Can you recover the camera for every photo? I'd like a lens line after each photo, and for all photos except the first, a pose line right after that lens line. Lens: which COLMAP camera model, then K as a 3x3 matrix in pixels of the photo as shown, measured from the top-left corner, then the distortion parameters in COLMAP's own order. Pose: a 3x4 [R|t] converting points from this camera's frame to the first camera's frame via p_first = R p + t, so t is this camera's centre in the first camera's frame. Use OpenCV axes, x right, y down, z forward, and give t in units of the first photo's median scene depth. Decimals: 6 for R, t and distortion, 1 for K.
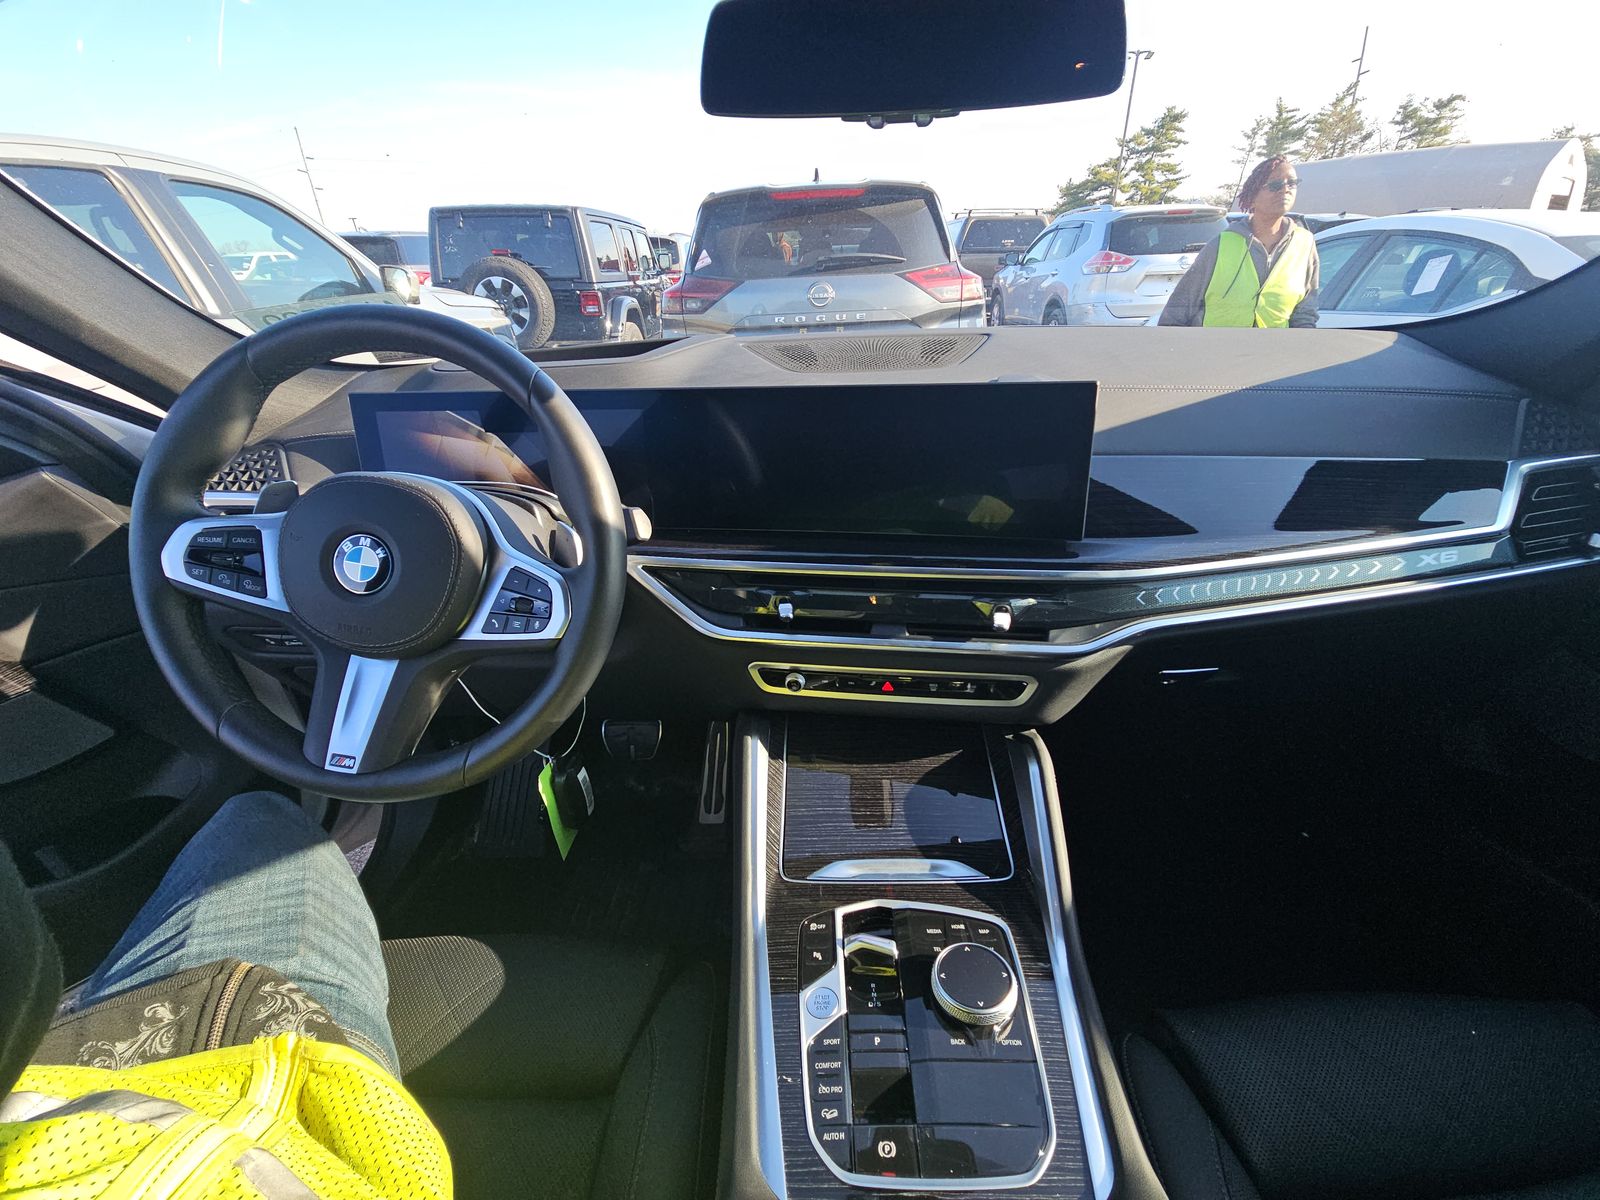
lens RADIAL K [[643.9, 0, 800.3], [0, 643.9, 607.5], [0, 0, 1]] dist [0.003093, -0.002452]
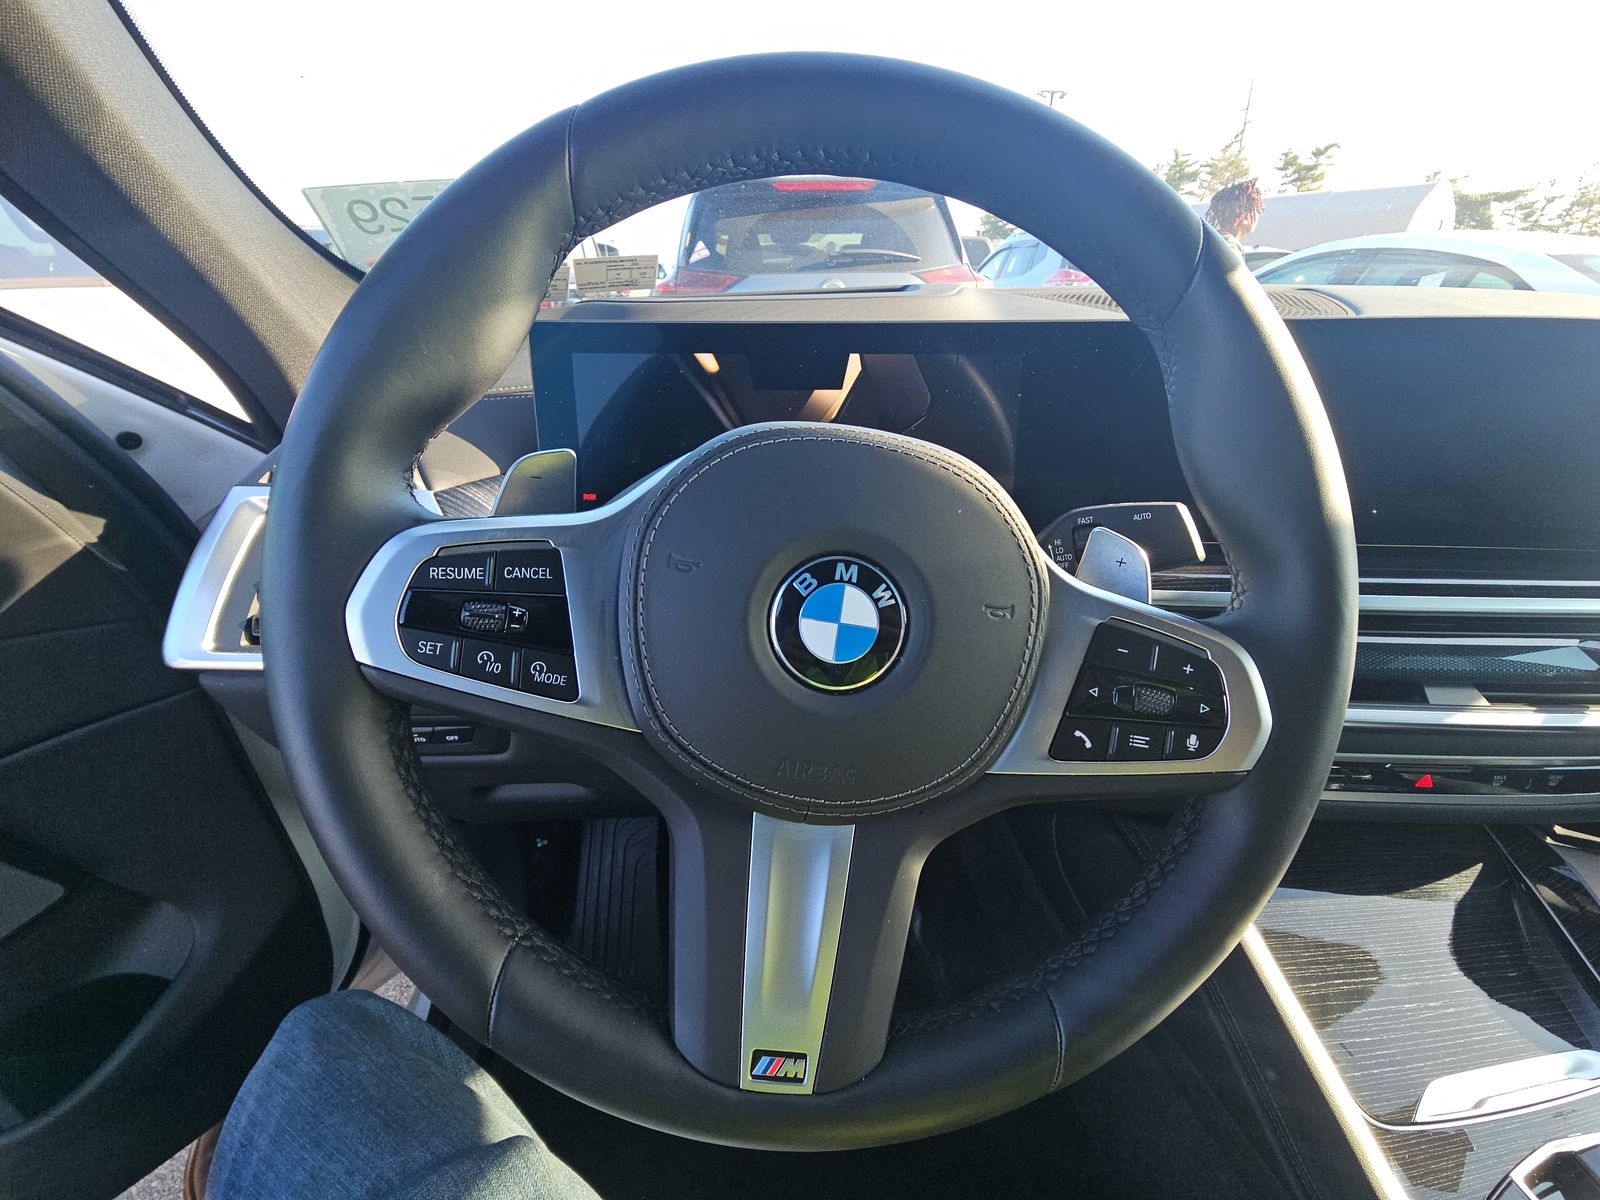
lens RADIAL K [[643.9, 0, 788.3], [0, 643.9, 610.3], [0, 0, 1]] dist [0.003093, -0.002452]
pose [[0.994937, -0.020016, 0.098489, -0.720458], [0.022286, 0.999509, -0.022004, -0.063711], [-0.098000, 0.024087, 0.994895, 0.535102]]
